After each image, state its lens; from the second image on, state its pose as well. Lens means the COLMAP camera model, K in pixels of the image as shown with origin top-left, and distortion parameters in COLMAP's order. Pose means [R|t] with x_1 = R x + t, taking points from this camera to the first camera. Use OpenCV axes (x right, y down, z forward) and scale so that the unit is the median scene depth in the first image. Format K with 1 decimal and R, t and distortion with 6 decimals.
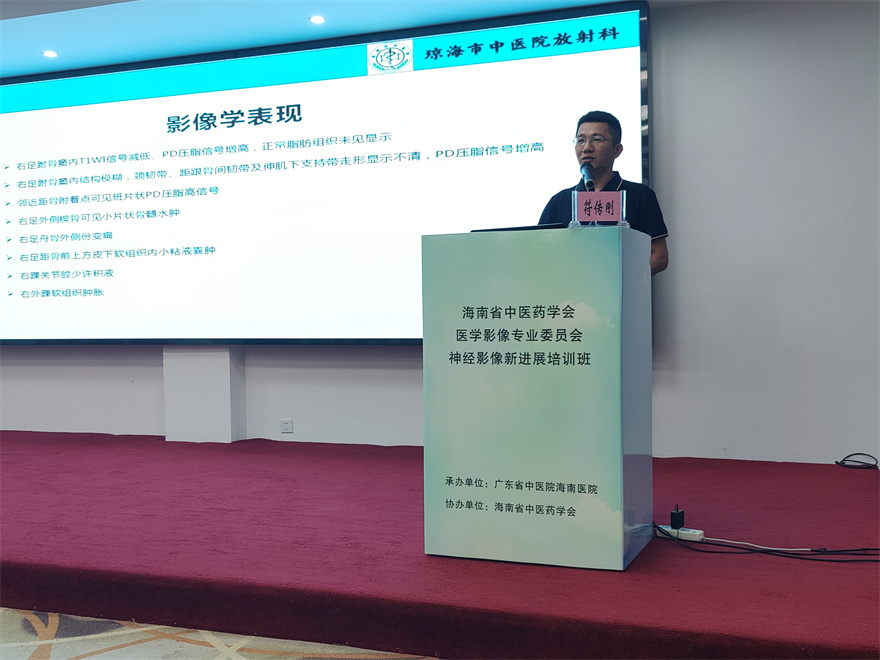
lens RADIAL K [[986.0, 0, 440.0], [0, 986.0, 330.0], [0, 0, 1]] dist [-0.000222, 0.047976]
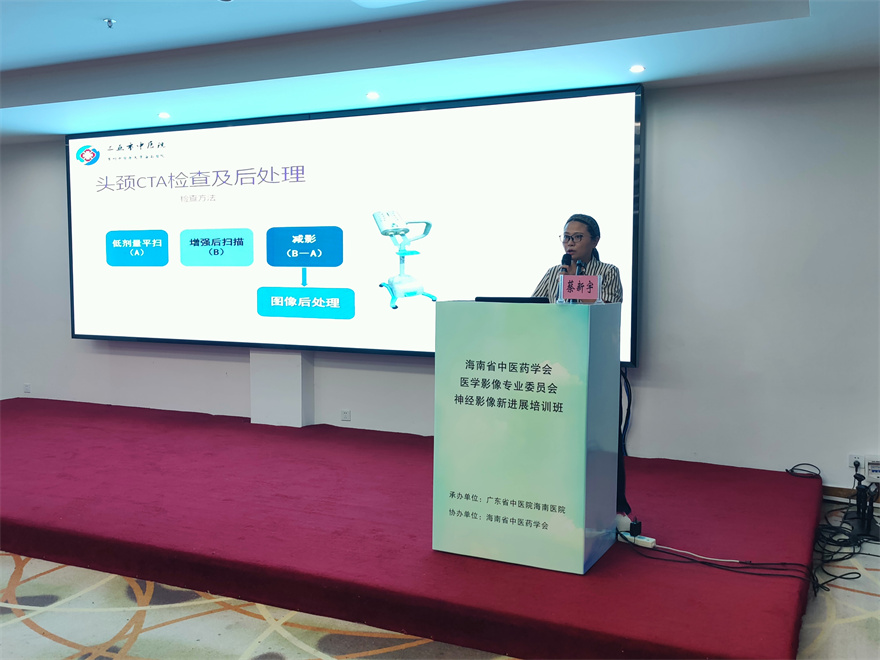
lens RADIAL K [[828.1, 0, 440.0], [0, 828.1, 330.0], [0, 0, 1]] dist [0.010818, 0.032495]
pose [[0.997233, 0.026830, -0.069331, 0.063875], [-0.024051, 0.998886, 0.040610, -0.106276], [0.070343, -0.038830, 0.996767, -0.066492]]
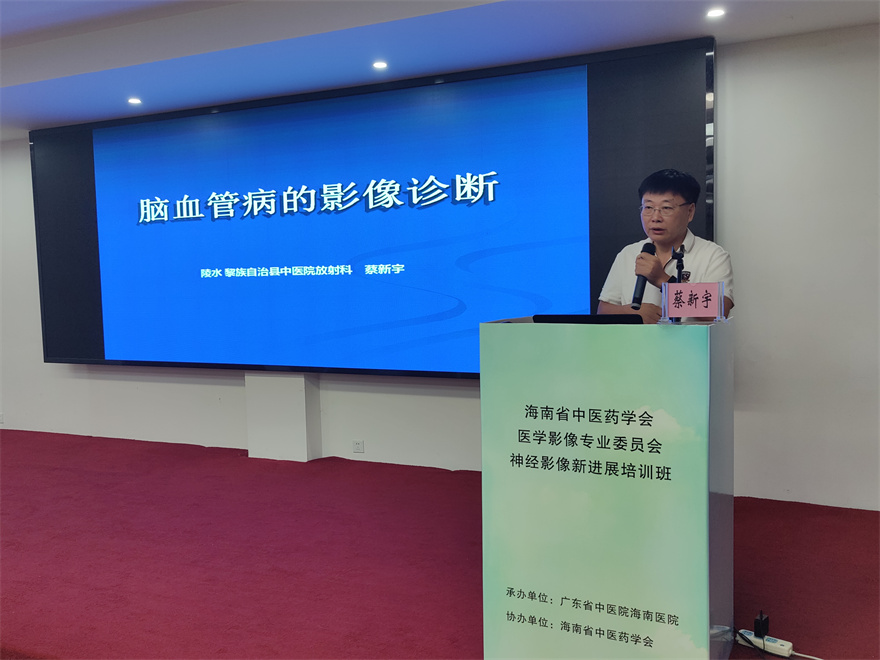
lens RADIAL K [[809.1, 0, 440.0], [0, 809.1, 330.0], [0, 0, 1]] dist [-0.010722, 0.099312]
pose [[0.996956, -0.000972, -0.077961, 0.003035], [0.004485, 0.998982, 0.044891, -0.128051], [0.077838, -0.045104, 0.995945, 0.261223]]
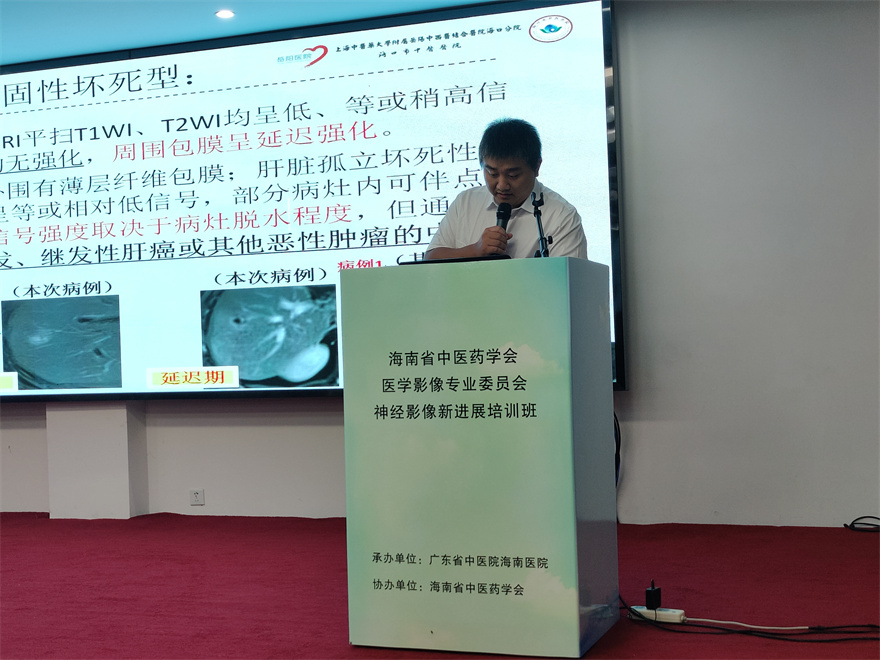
lens RADIAL K [[1200.3, 0, 440.0], [0, 1200.3, 330.0], [0, 0, 1]] dist [0.036662, -0.111260]
pose [[0.999304, -0.017226, 0.033098, 0.033692], [0.018459, 0.999134, -0.037302, -0.003056], [-0.032426, 0.037887, 0.998756, -0.044510]]
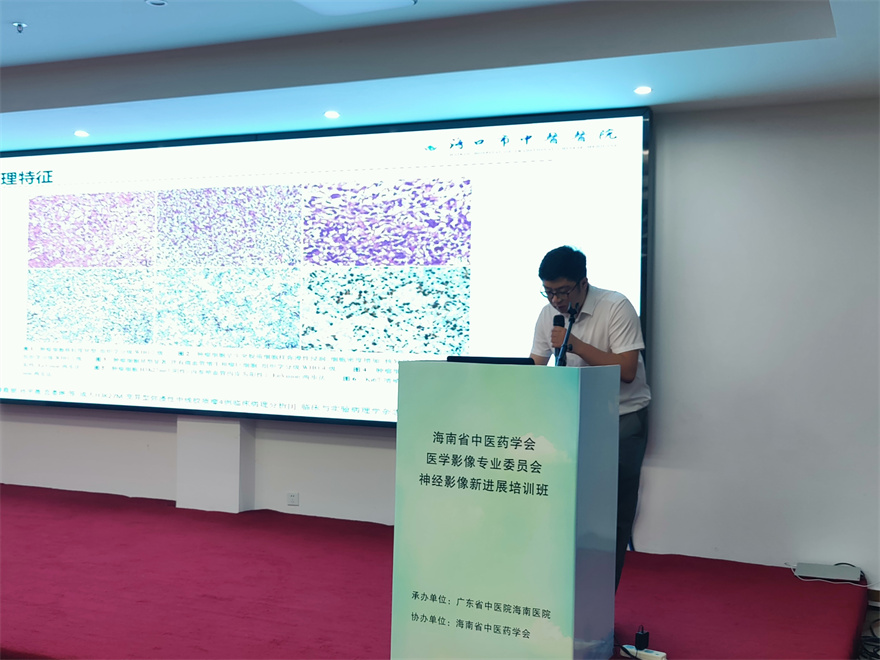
lens RADIAL K [[1023.8, 0, 440.0], [0, 1023.8, 330.0], [0, 0, 1]] dist [-0.027714, 0.156592]
pose [[0.998115, 0.034759, -0.050576, 0.083269], [-0.035996, 0.999070, -0.023746, -0.108555], [0.049704, 0.025521, 0.998438, -0.102759]]
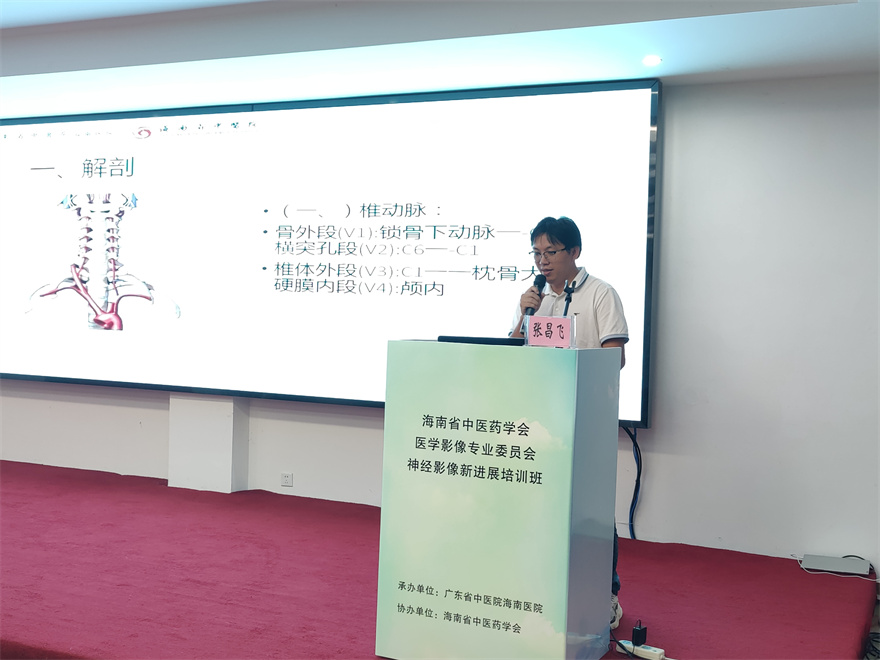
lens RADIAL K [[1023.8, 0, 440.0], [0, 1023.8, 330.0], [0, 0, 1]] dist [-0.027714, 0.156592]
pose [[0.997028, 0.049145, -0.059322, 0.099835], [-0.049415, 0.998774, -0.003085, -0.109399], [0.059098, 0.006007, 0.998234, -0.044515]]
